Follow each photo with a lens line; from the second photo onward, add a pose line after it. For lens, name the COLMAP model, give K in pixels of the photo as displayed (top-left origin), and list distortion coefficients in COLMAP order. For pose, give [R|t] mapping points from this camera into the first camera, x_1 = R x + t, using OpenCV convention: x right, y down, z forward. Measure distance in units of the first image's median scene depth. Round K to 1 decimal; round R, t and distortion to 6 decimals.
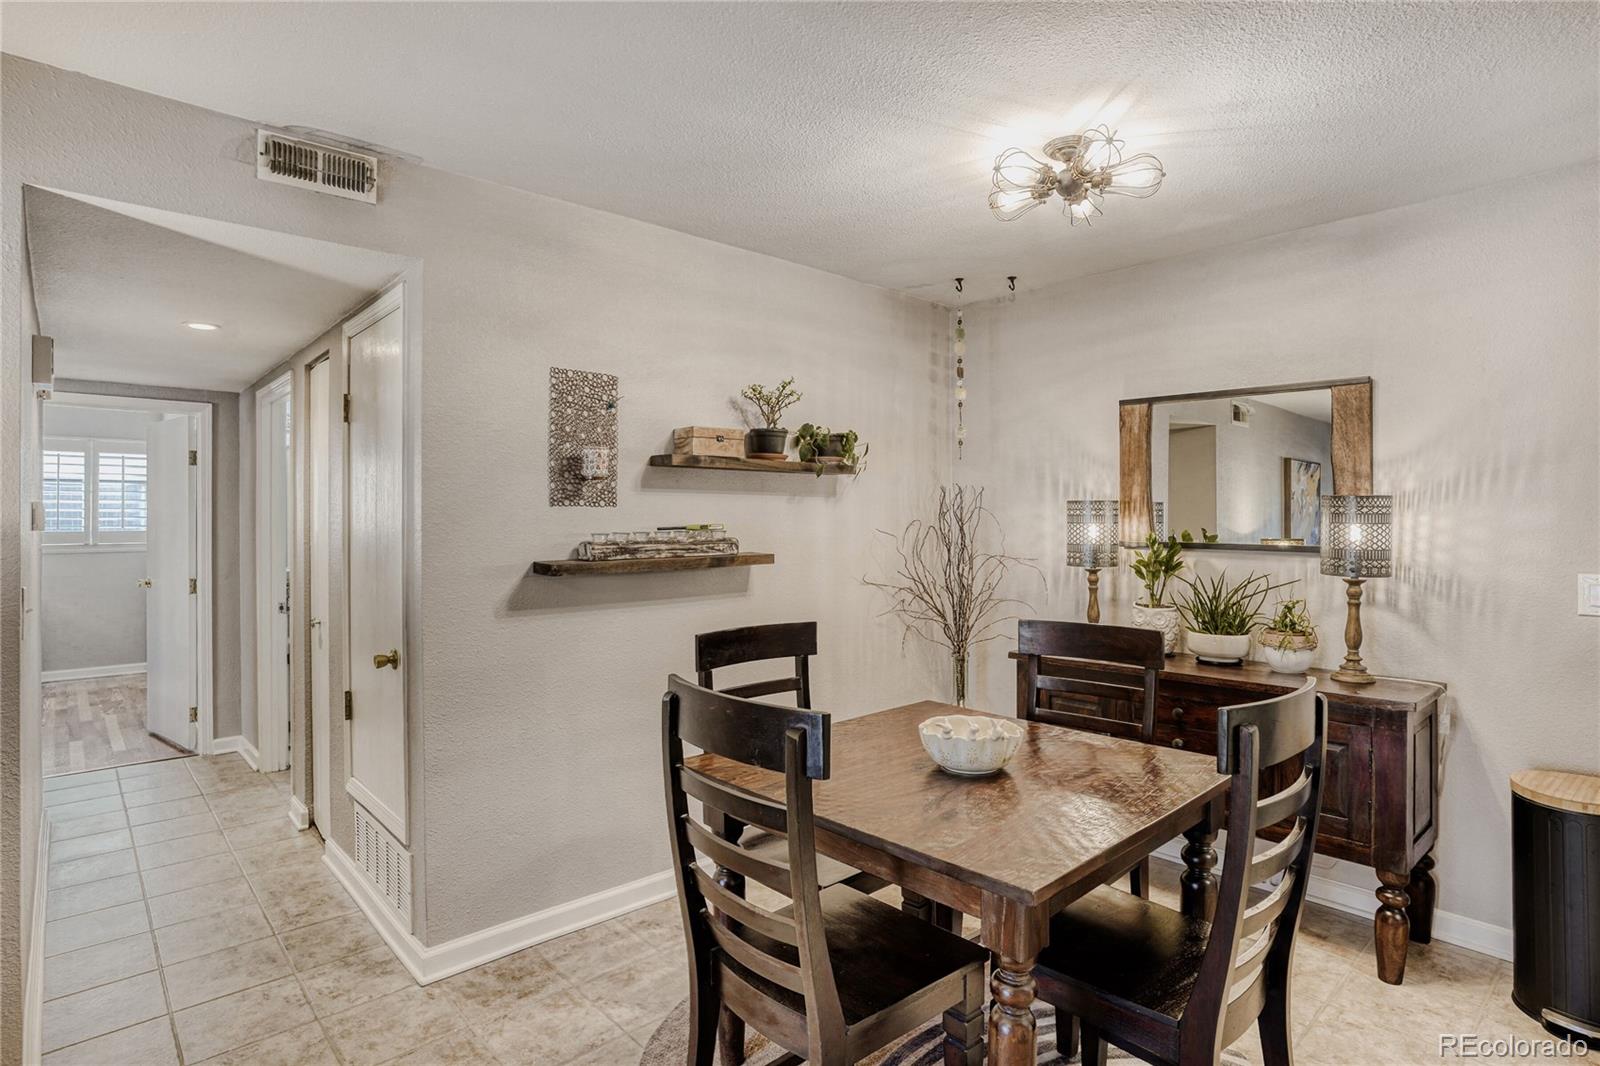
lens RADIAL K [[843.6, 0, 794.7], [0, 843.6, 518.6], [0, 0, 1]] dist [-0.066780, 0.032709]
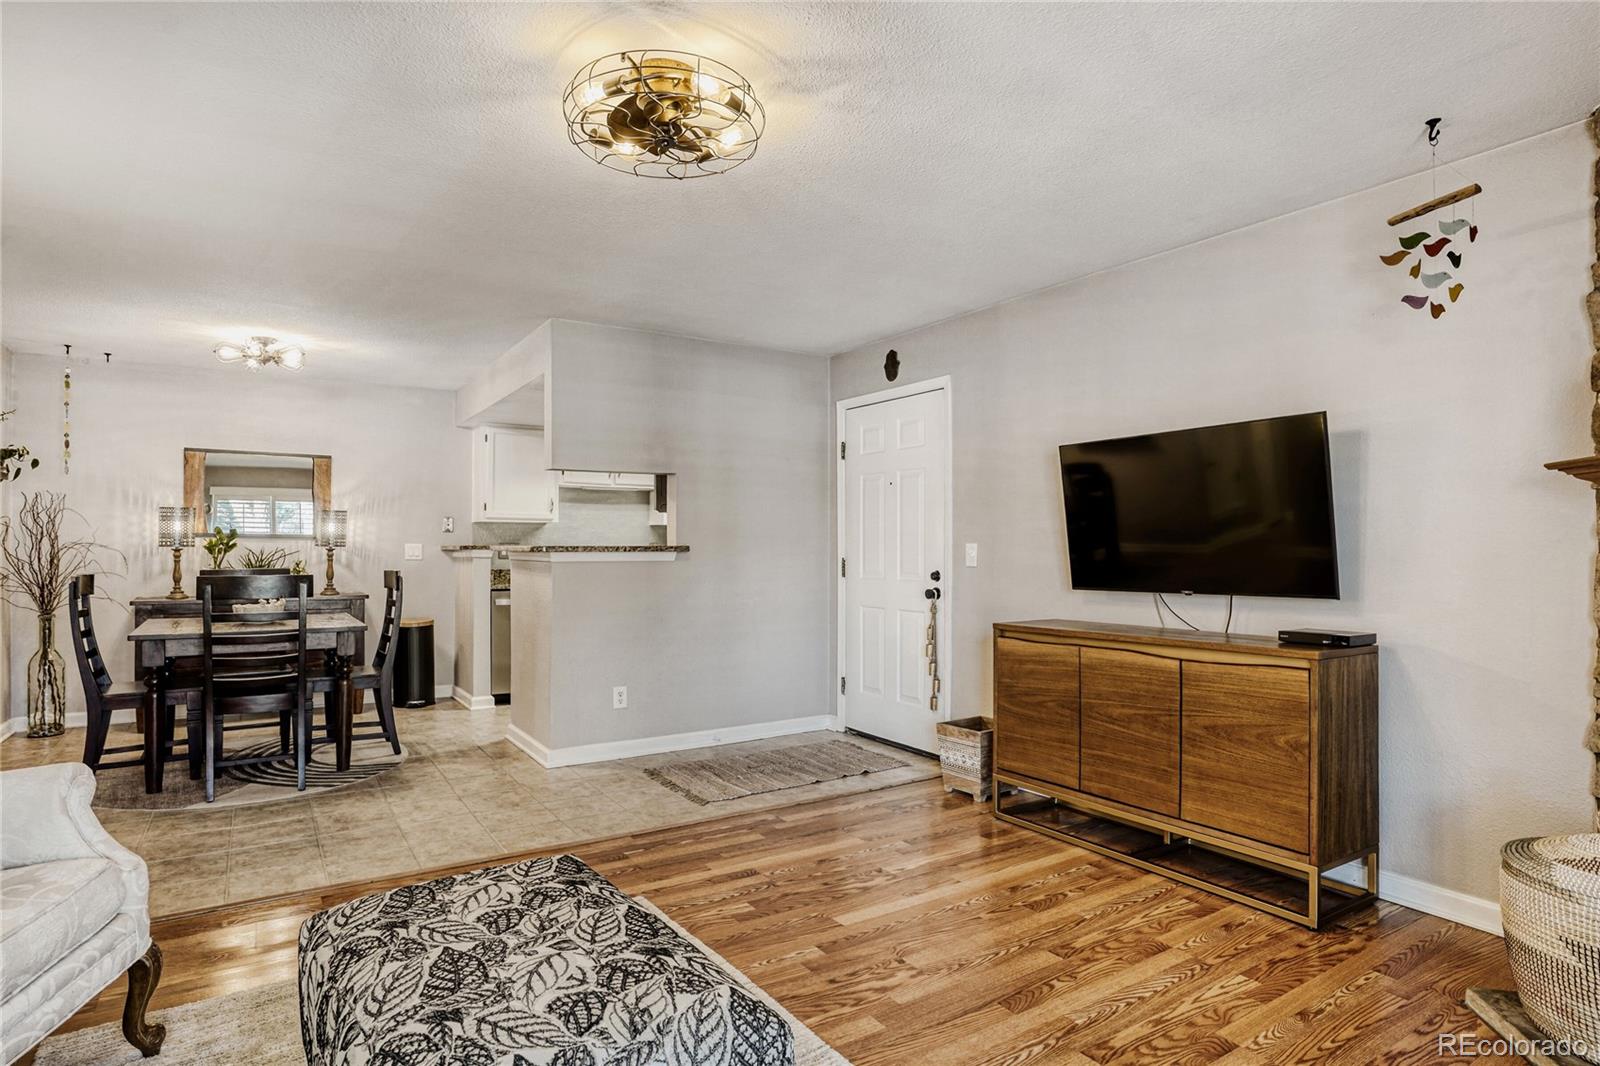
lens RADIAL K [[843.6, 0, 805.5], [0, 843.6, 537.7], [0, 0, 1]] dist [-0.066780, 0.032709]
pose [[0.152742, 0.012425, 0.988188, -1.182894], [-0.000504, 0.999922, -0.012494, 0.064730], [-0.988266, 0.001410, 0.152736, -0.532957]]
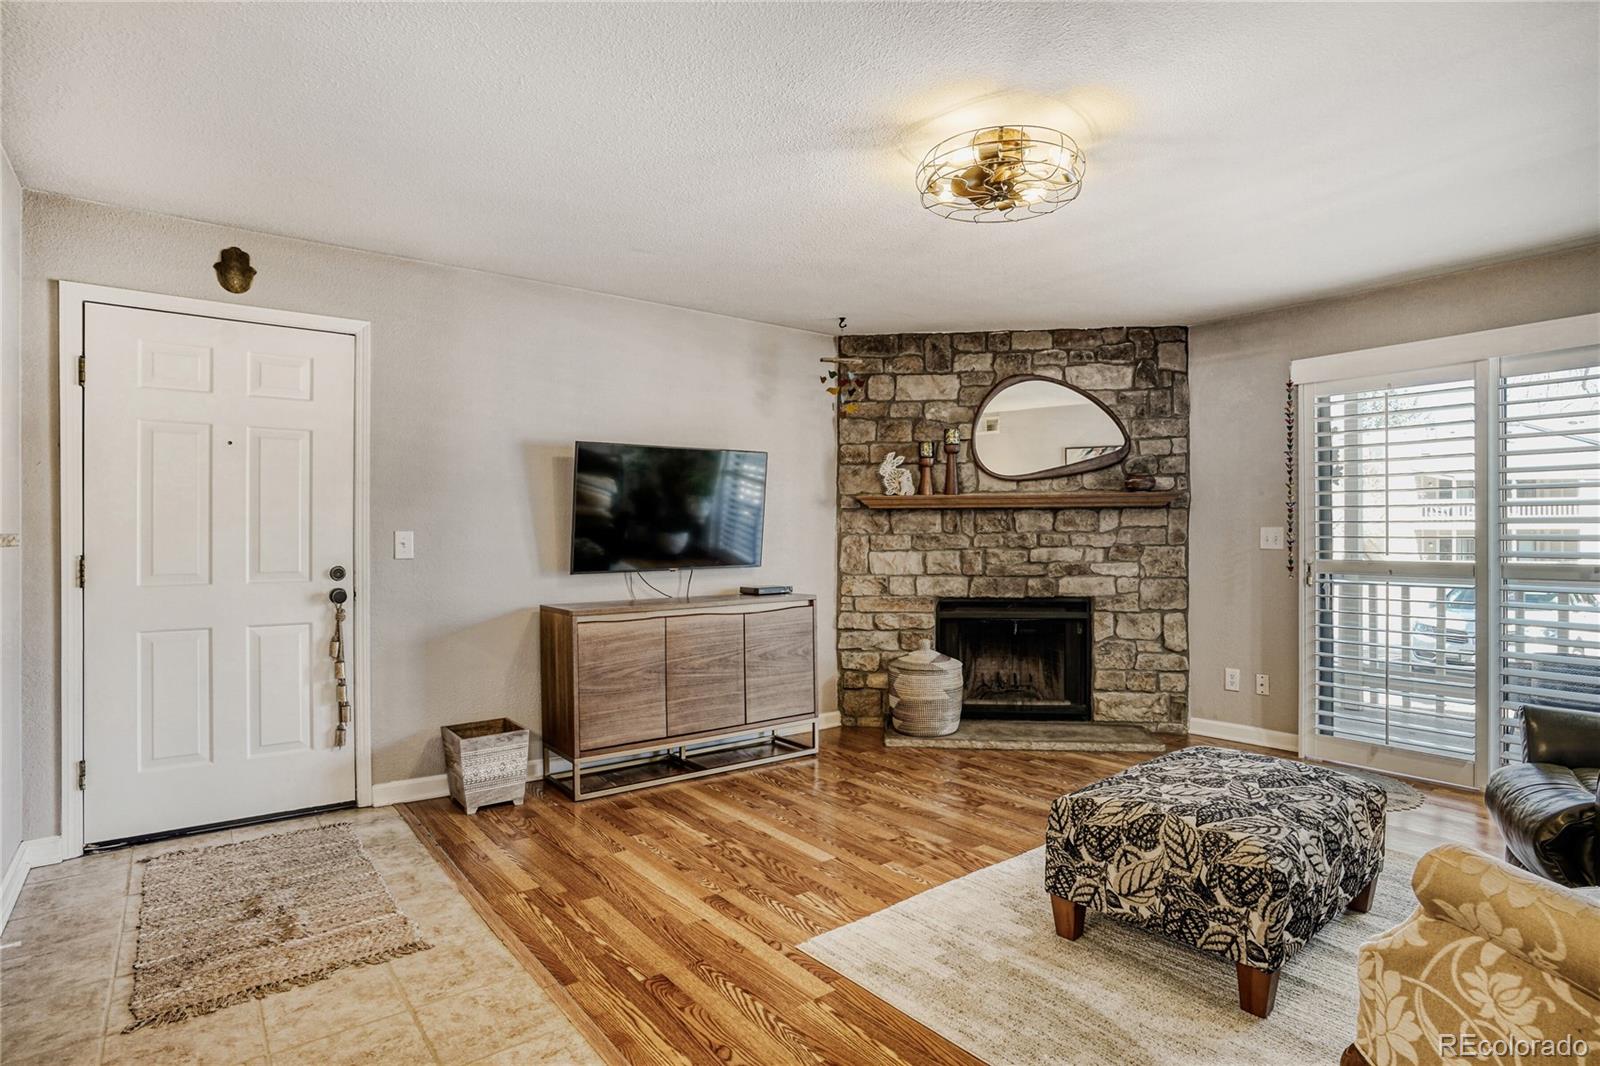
lens RADIAL K [[843.6, 0, 788.0], [0, 843.6, 527.8], [0, 0, 1]] dist [-0.066780, 0.032709]
pose [[-0.996087, 0.003653, 0.088304, -0.347339], [0.003007, 0.999968, -0.007445, 0.063415], [-0.088328, -0.007151, -0.996066, 0.584278]]
